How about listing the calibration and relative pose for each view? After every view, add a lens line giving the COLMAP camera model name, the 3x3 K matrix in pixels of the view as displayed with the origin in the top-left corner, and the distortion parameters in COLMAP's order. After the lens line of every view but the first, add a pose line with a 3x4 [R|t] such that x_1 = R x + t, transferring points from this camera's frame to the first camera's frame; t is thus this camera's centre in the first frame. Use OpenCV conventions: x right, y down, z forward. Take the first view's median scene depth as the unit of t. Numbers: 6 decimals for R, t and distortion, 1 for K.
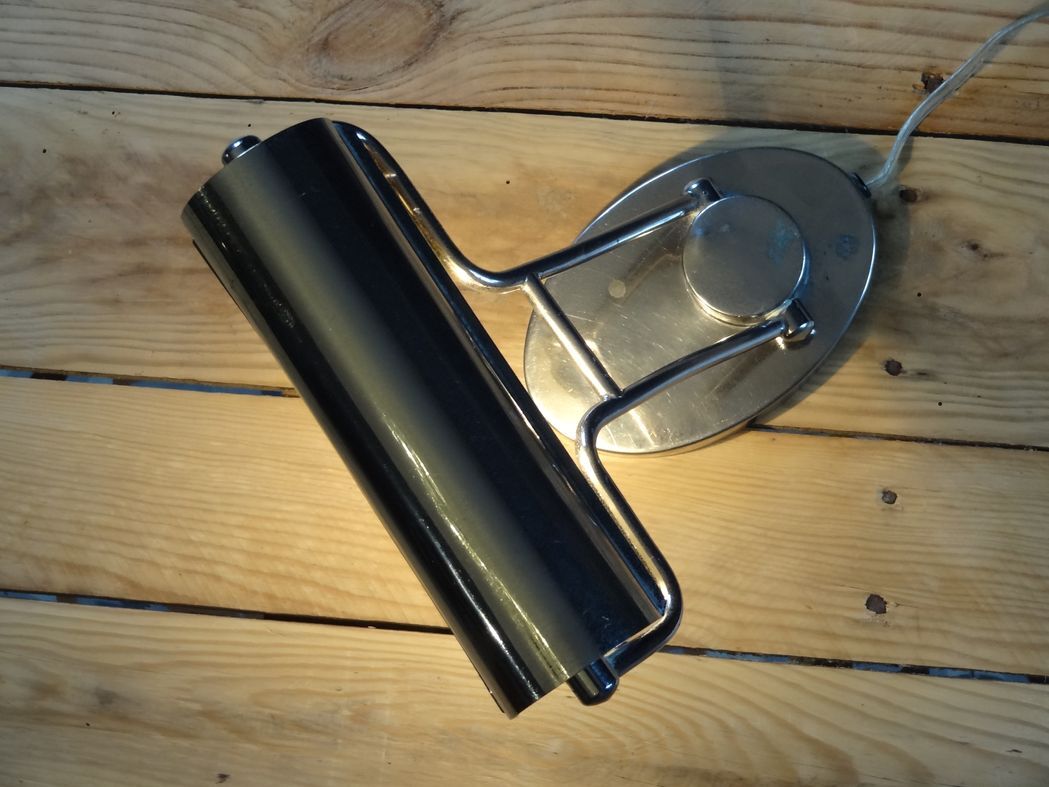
lens RADIAL K [[2528.5, 0, 524.5], [0, 2528.5, 393.5], [0, 0, 1]] dist [0.019854, -0.377394]
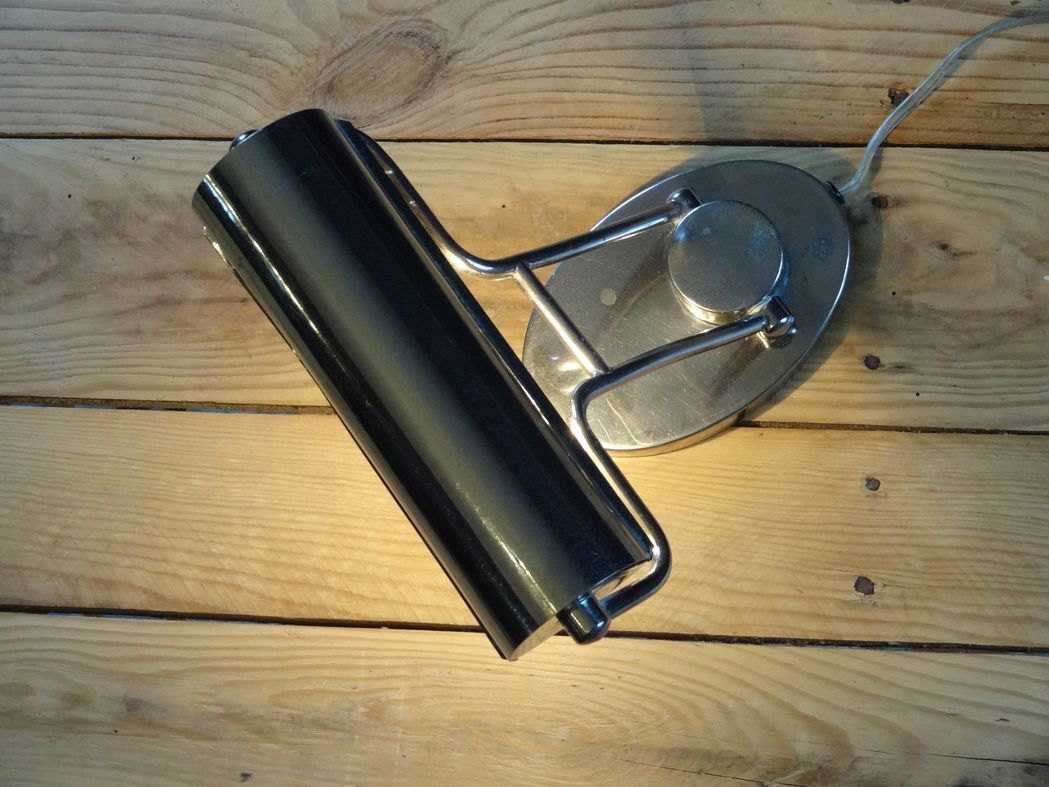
lens RADIAL K [[2528.5, 0, 524.5], [0, 2528.5, 393.5], [0, 0, 1]] dist [0.019854, -0.377394]
pose [[0.999410, -0.029198, -0.018114, 0.019412], [0.027300, 0.994872, -0.097389, 0.100012], [0.020865, 0.096837, 0.995082, -0.050808]]
